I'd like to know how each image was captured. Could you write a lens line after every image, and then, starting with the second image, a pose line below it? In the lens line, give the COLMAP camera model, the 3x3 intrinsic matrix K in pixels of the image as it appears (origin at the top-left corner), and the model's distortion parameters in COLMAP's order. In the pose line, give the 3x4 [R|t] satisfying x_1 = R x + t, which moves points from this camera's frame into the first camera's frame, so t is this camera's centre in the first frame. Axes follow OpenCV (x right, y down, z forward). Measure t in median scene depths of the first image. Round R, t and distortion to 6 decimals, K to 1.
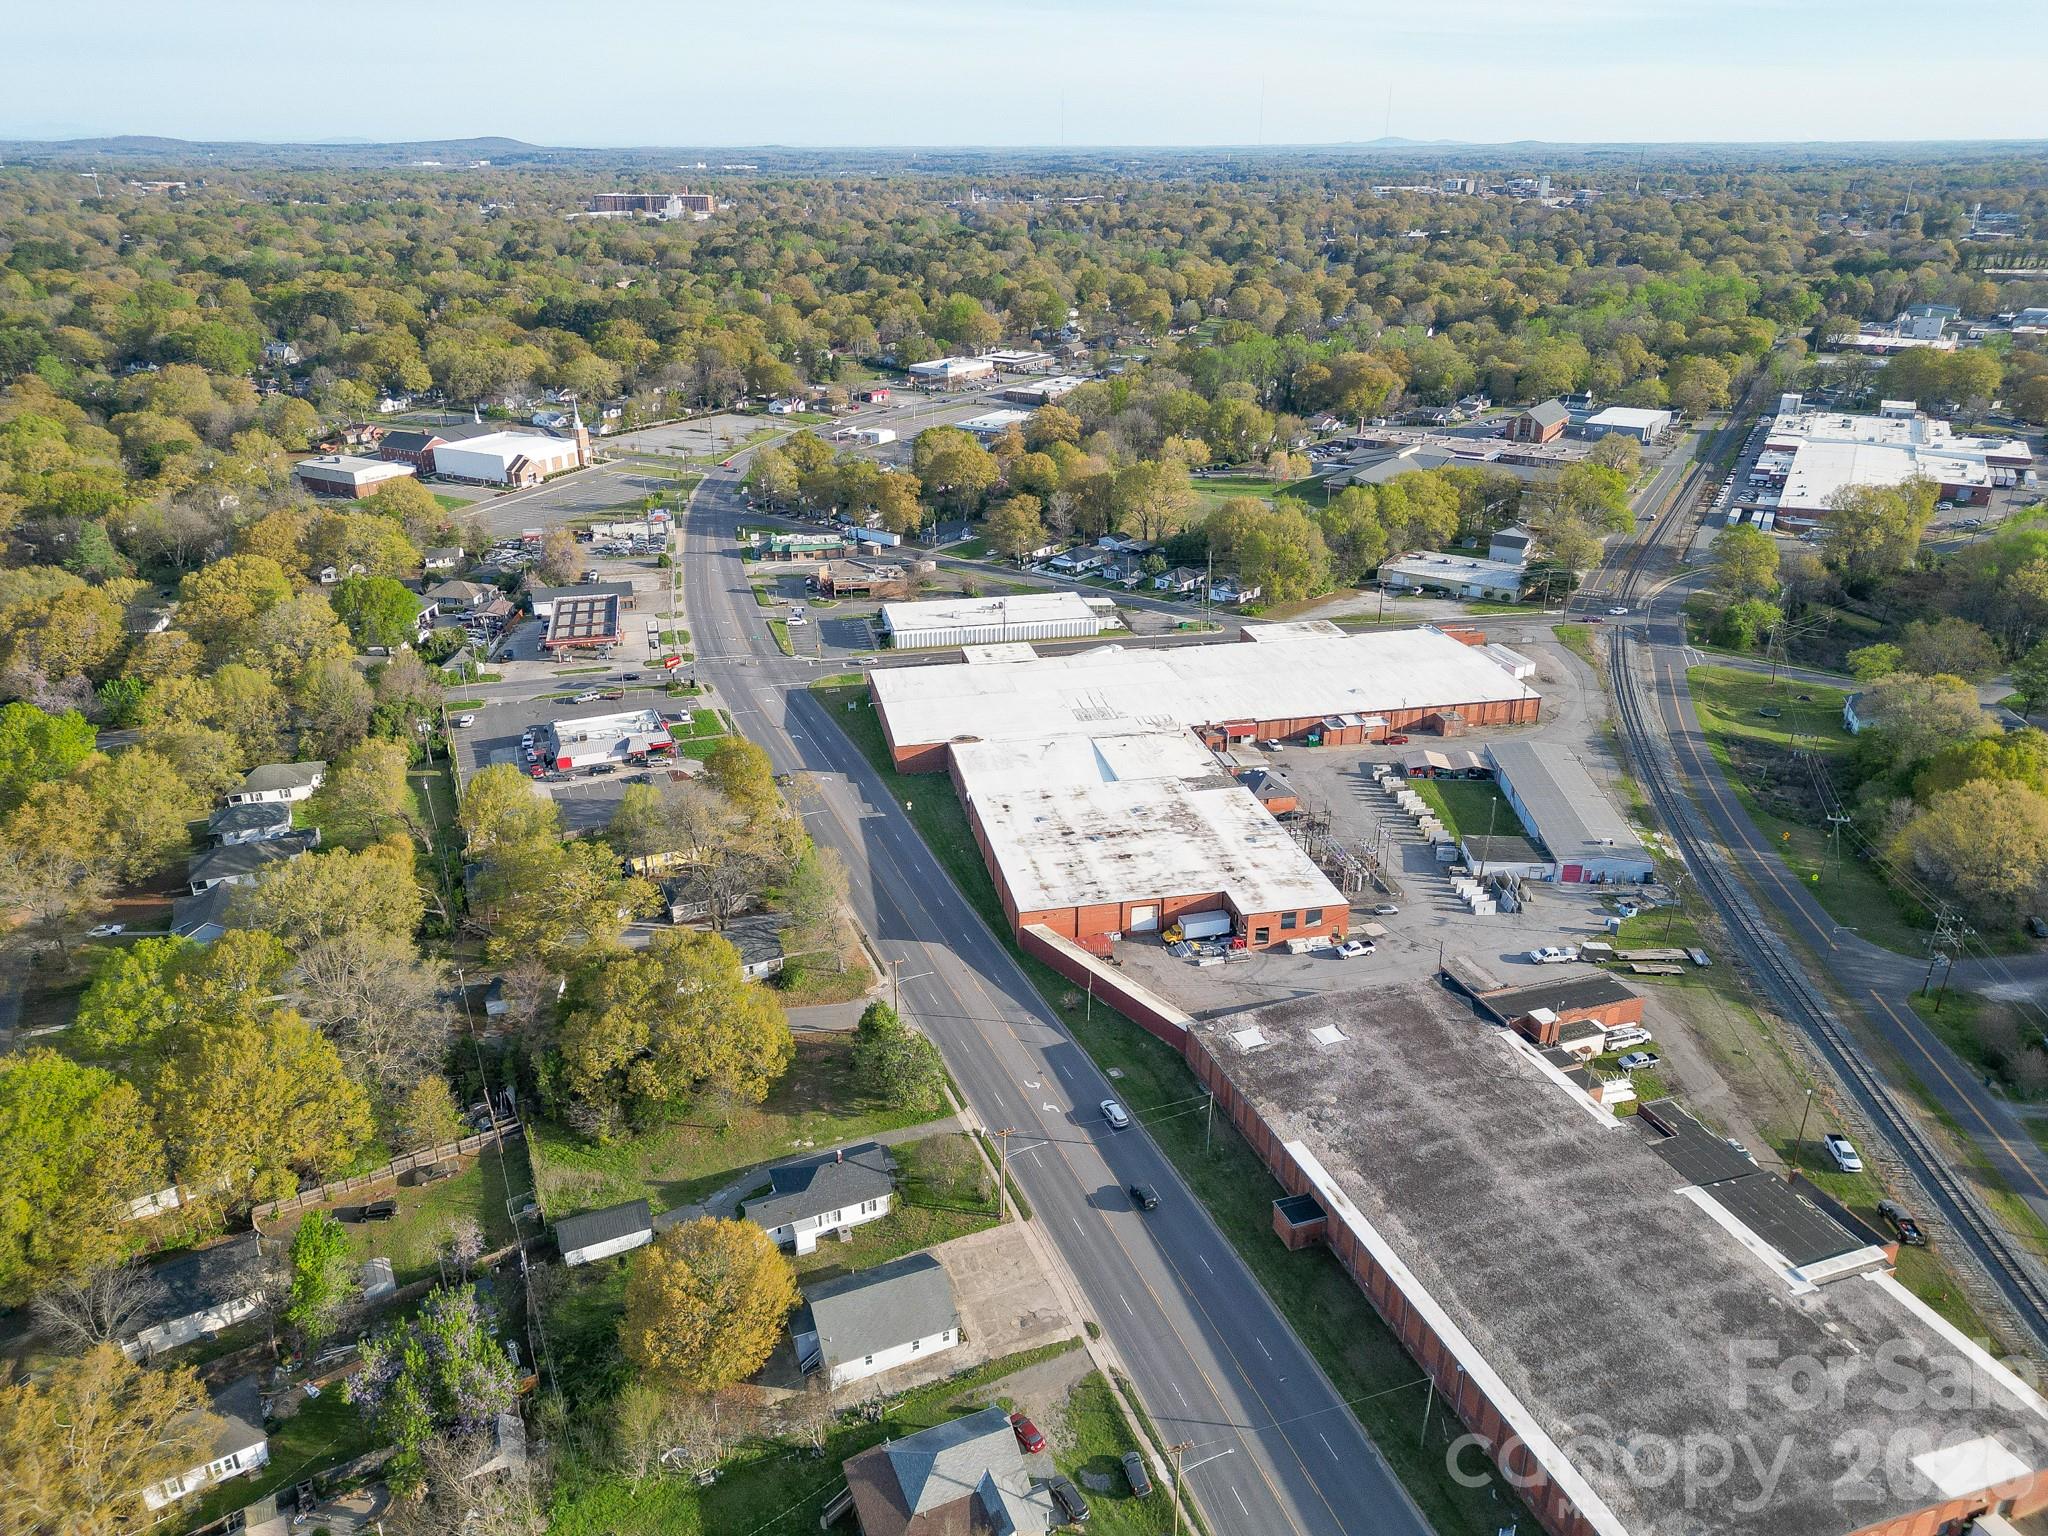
lens RADIAL K [[1421.4, 0, 1021.6], [0, 1421.4, 771.6], [0, 0, 1]] dist [0.071890, -0.058754]
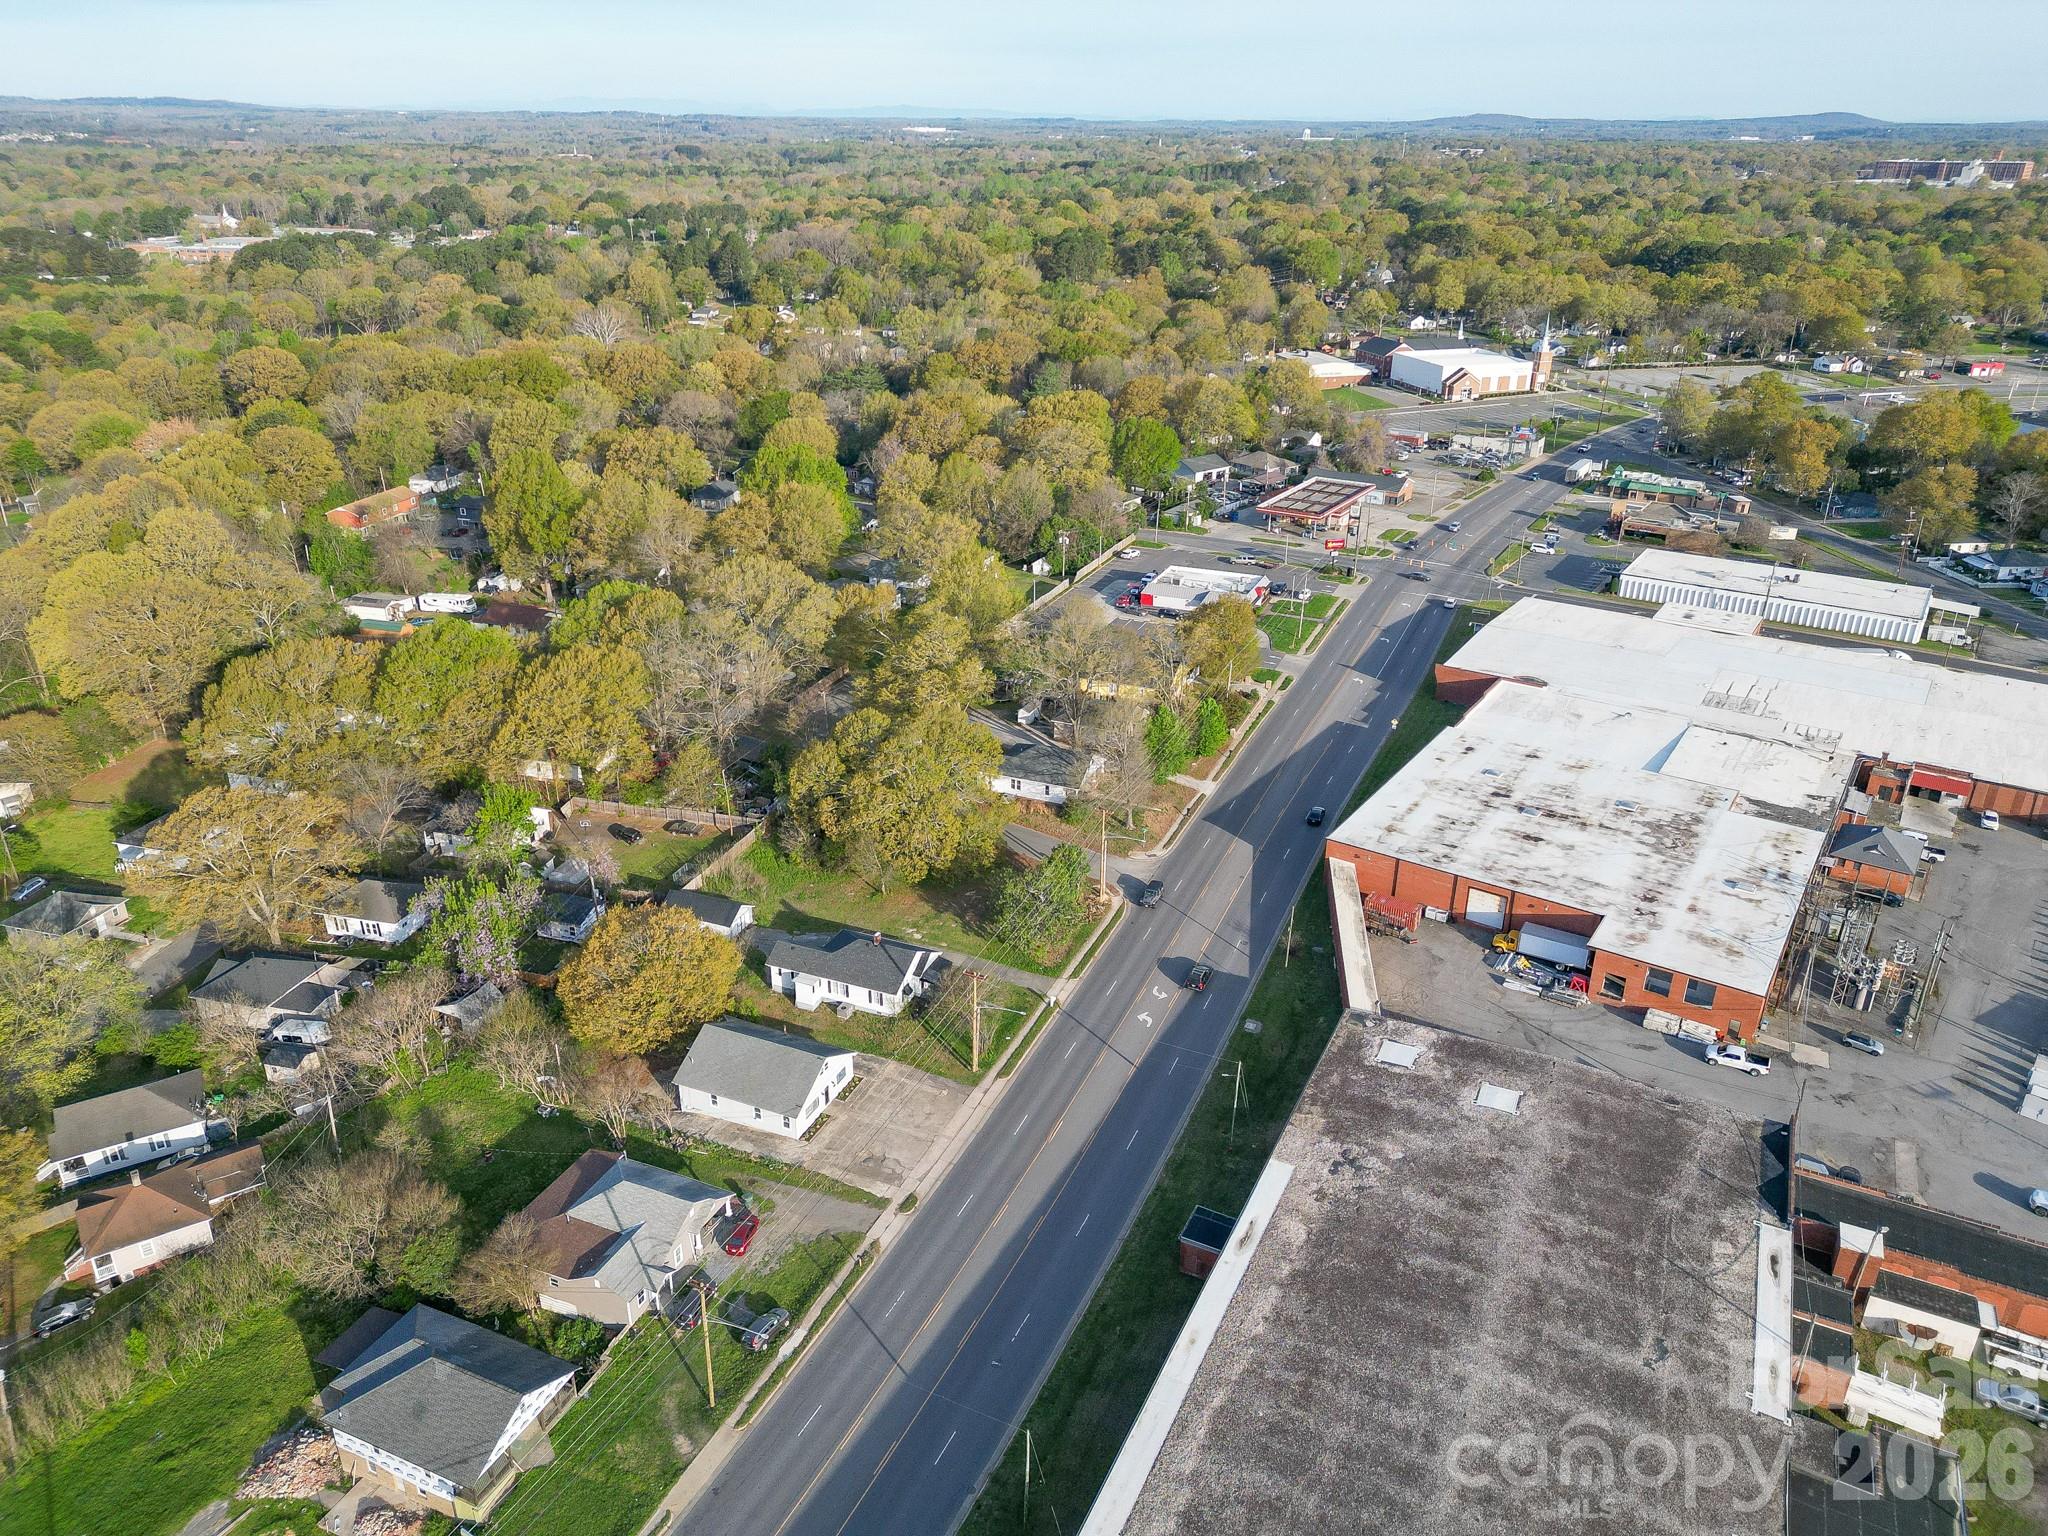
lens RADIAL K [[1421.4, 0, 1016.5], [0, 1421.4, 766.5], [0, 0, 1]] dist [0.071890, -0.058754]
pose [[0.692861, 0.302661, -0.654477, 0.204186], [-0.296905, 0.946879, 0.123563, 0.005957], [0.657108, 0.108706, 0.745917, 0.133737]]
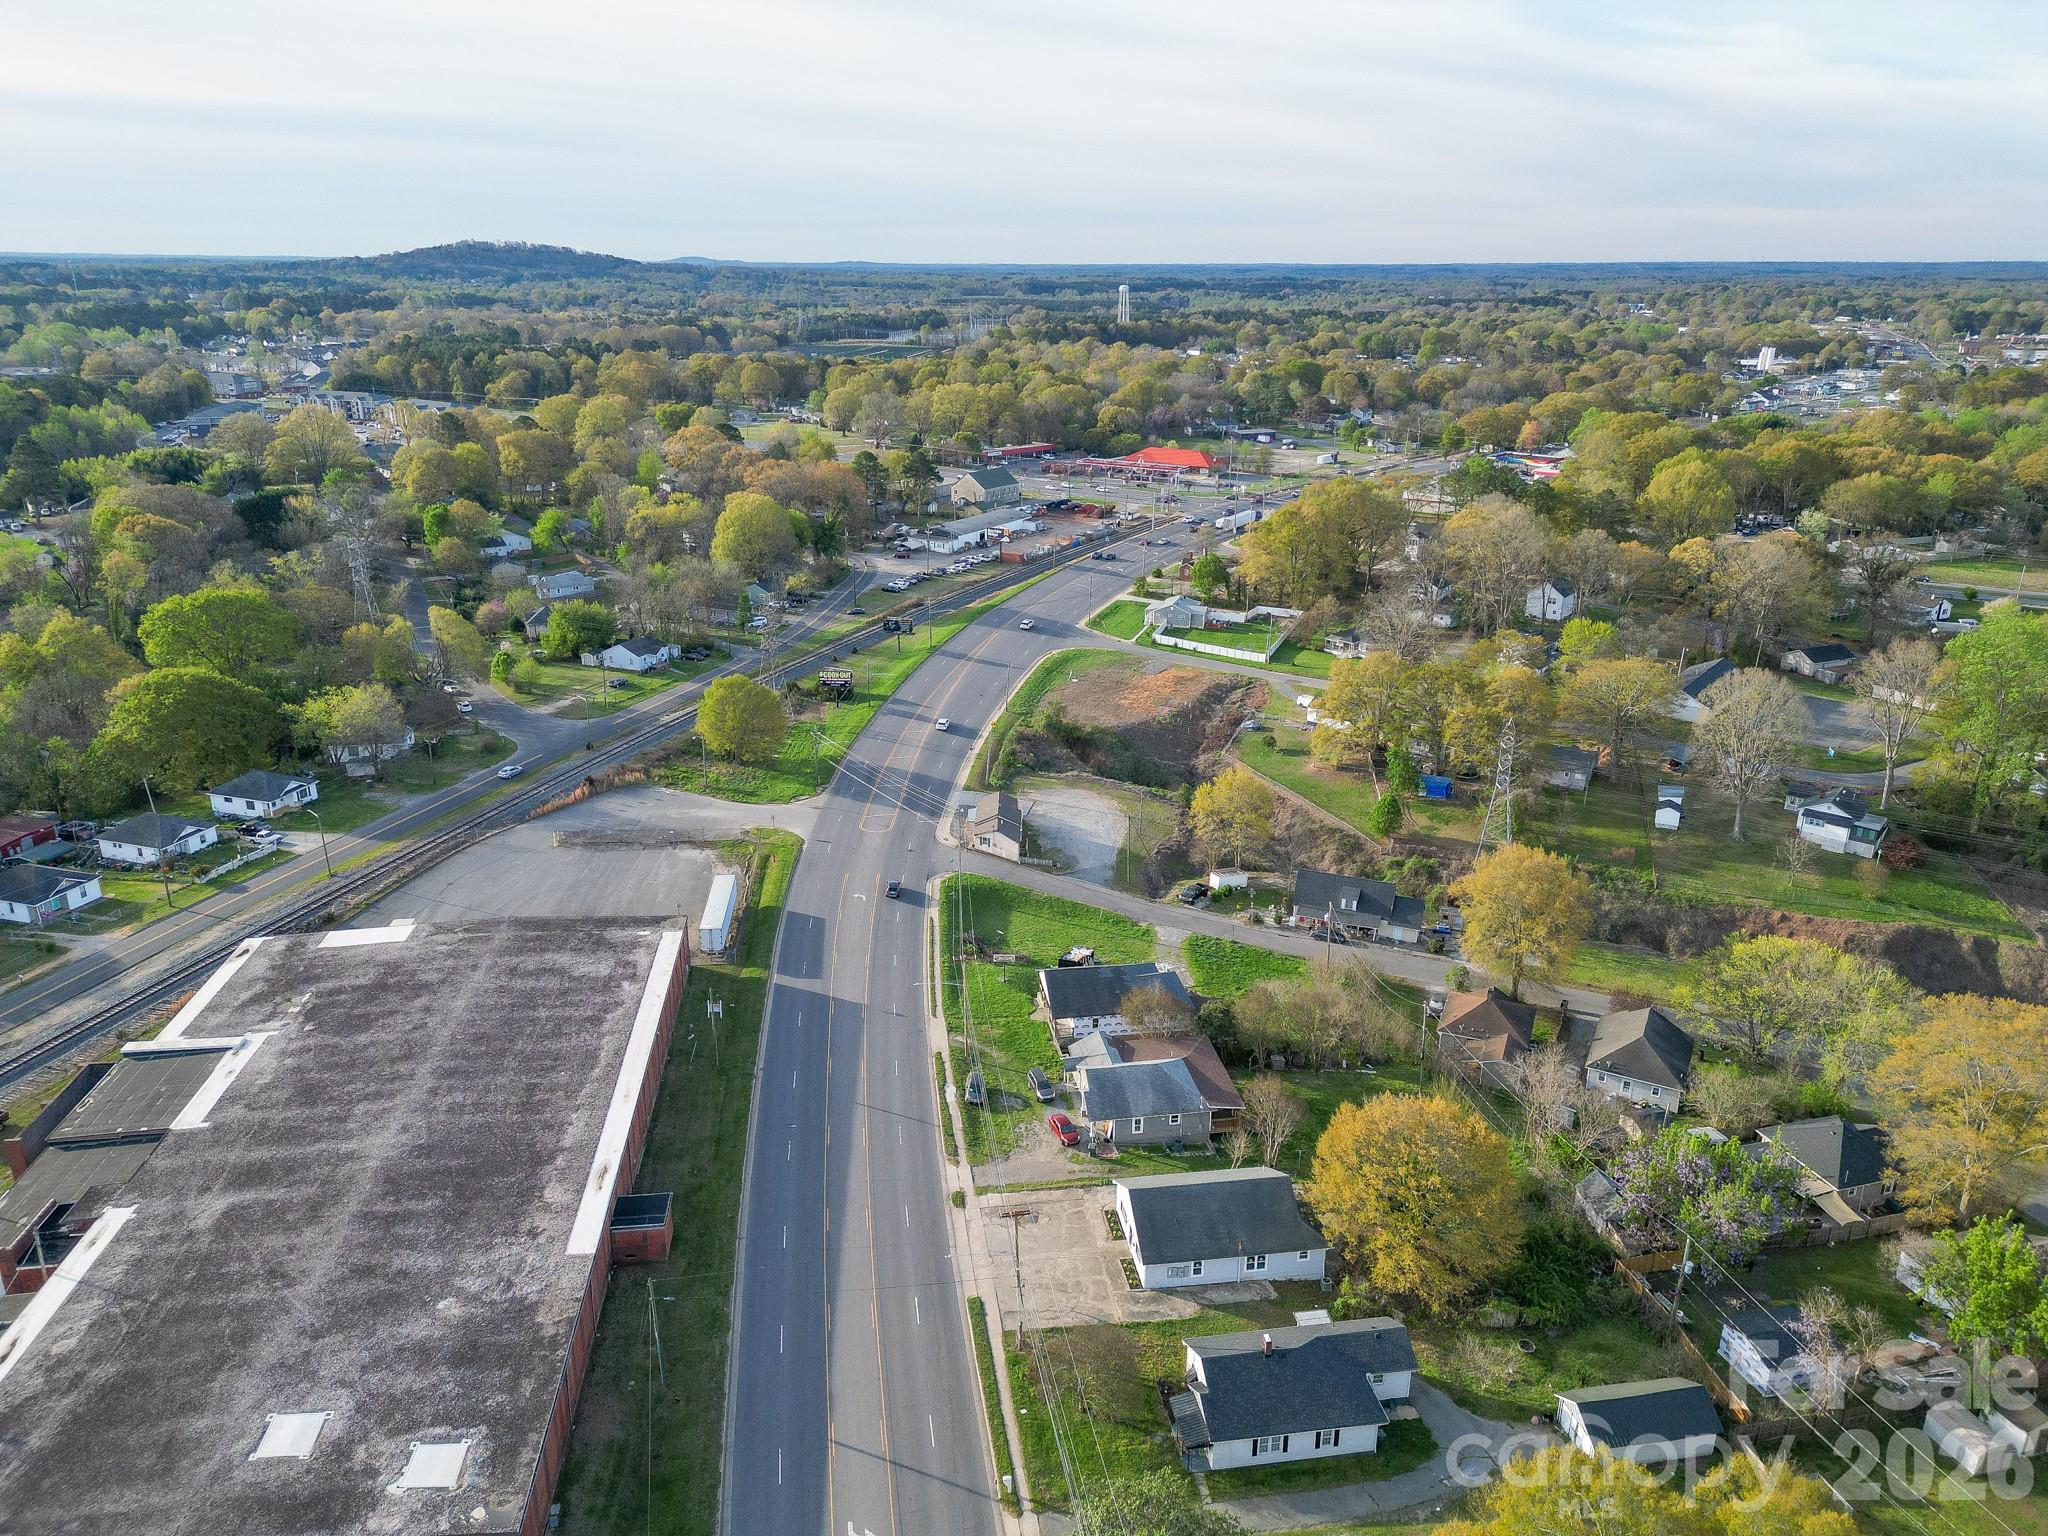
lens RADIAL K [[1421.4, 0, 1021.3], [0, 1421.4, 774.8], [0, 0, 1]] dist [0.071890, -0.058754]
pose [[-0.972346, -0.082474, 0.218498, -0.054552], [0.090568, 0.729198, 0.678282, -0.133406], [-0.215269, 0.679314, -0.701564, 0.504924]]
